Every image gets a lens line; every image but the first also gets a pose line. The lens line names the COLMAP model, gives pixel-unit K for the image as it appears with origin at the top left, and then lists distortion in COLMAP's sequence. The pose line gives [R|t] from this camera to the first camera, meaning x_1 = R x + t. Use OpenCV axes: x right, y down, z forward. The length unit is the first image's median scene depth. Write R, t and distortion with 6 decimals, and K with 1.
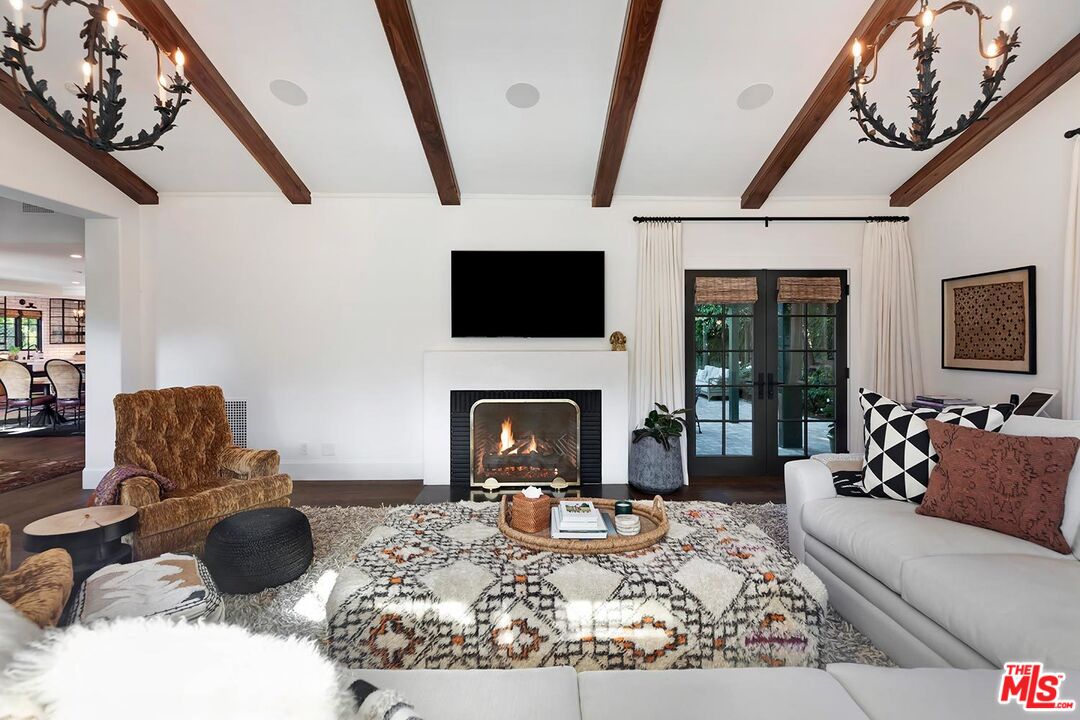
lens RADIAL K [[499.8, 0, 546.8], [0, 499.8, 348.2], [0, 0, 1]] dist [0.006703, 0.000562]
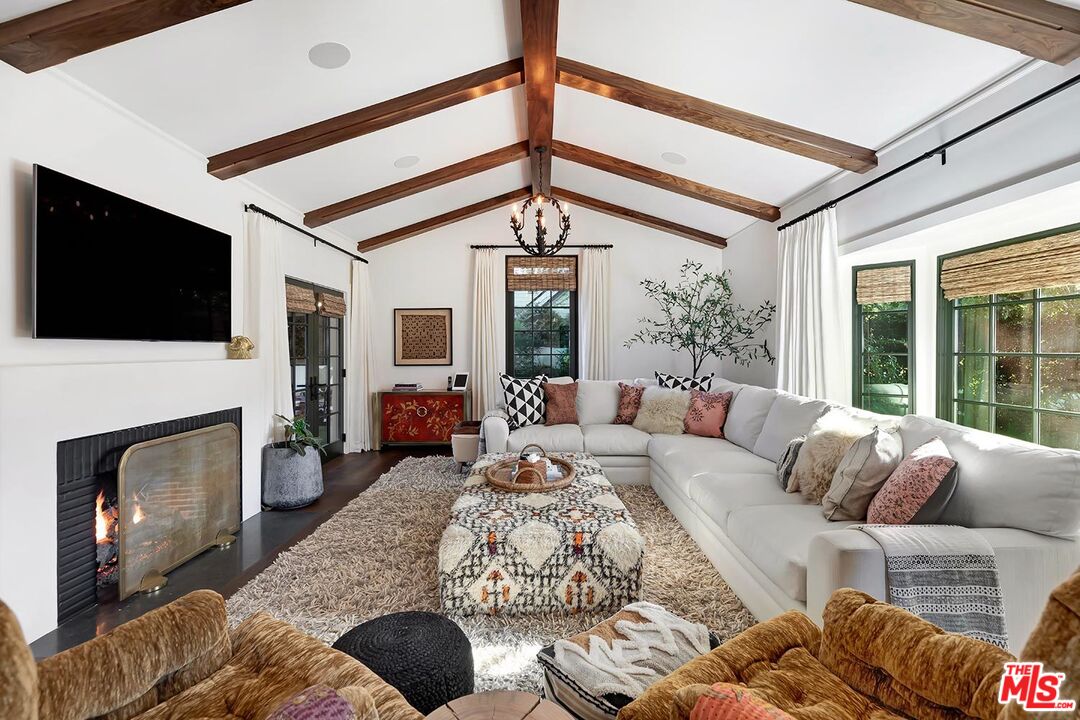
lens RADIAL K [[499.8, 0, 546.8], [0, 499.8, 348.2], [0, 0, 1]] dist [0.006703, 0.000562]
pose [[-0.000376, 0.003168, 0.999995, -0.824517], [0.020432, 0.999786, -0.003159, 0.000686], [-0.999791, 0.020431, -0.000441, 0.582491]]
